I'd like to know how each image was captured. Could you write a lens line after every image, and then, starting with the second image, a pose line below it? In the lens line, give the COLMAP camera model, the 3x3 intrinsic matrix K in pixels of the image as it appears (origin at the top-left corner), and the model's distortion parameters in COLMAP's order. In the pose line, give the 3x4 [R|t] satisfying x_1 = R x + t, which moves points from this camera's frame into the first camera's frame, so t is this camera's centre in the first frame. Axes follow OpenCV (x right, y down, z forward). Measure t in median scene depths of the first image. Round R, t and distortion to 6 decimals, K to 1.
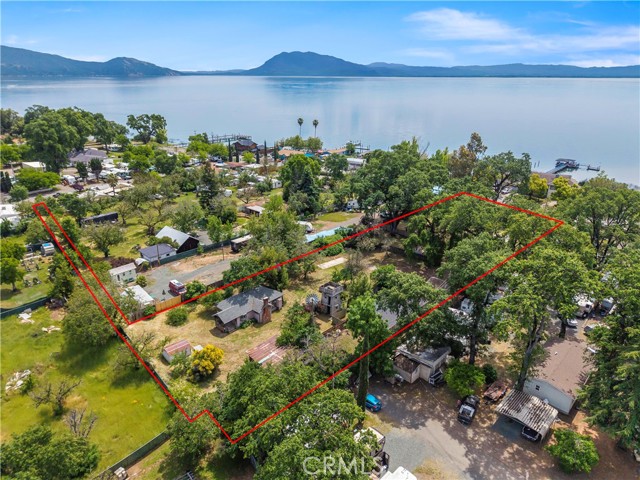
lens RADIAL K [[436.2, 0, 318.5], [0, 436.2, 238.7], [0, 0, 1]] dist [-0.000424, 0.001156]
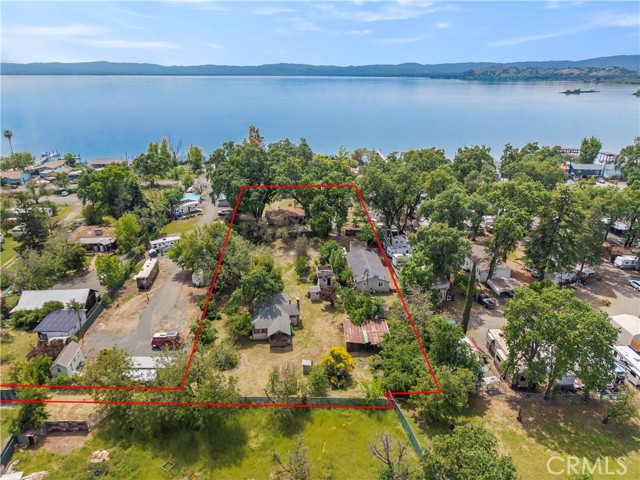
lens RADIAL K [[436.2, 0, 318.5], [0, 436.2, 238.7], [0, 0, 1]] dist [-0.000424, 0.001156]
pose [[0.674320, -0.261744, 0.690495, -0.724387], [0.258631, 0.959558, 0.111164, -0.092034], [-0.691667, 0.103623, 0.714744, 0.231604]]
